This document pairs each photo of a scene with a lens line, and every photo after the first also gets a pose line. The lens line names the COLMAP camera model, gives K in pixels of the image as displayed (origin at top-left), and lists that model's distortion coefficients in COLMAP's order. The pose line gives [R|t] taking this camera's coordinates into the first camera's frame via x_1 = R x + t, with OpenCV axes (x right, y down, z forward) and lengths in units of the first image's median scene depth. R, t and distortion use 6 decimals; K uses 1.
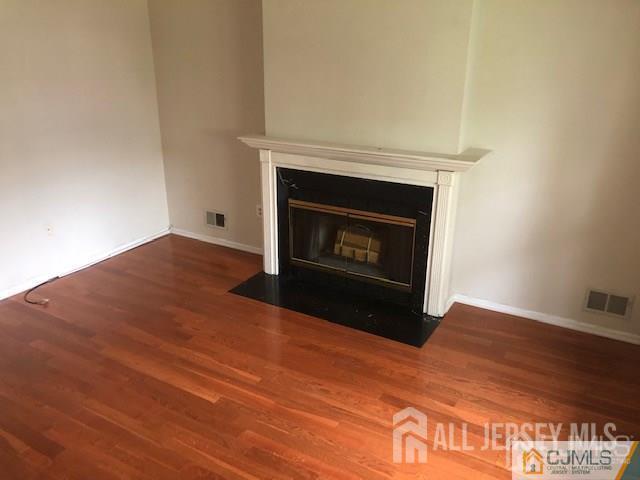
lens RADIAL K [[514.5, 0, 320.5], [0, 514.5, 240.3], [0, 0, 1]] dist [0.029119, 0.008416]
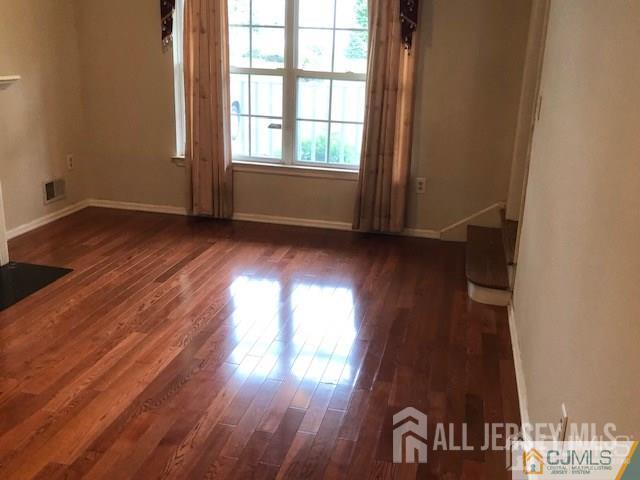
lens RADIAL K [[635.4, 0, 319.3], [0, 635.4, 239.6], [0, 0, 1]] dist [0.019010, 0.000000]
pose [[-0.307882, -0.310625, 0.899289, -1.115975], [0.261555, 0.881151, 0.393906, -0.222839], [-0.914766, 0.356490, -0.190045, 0.808464]]
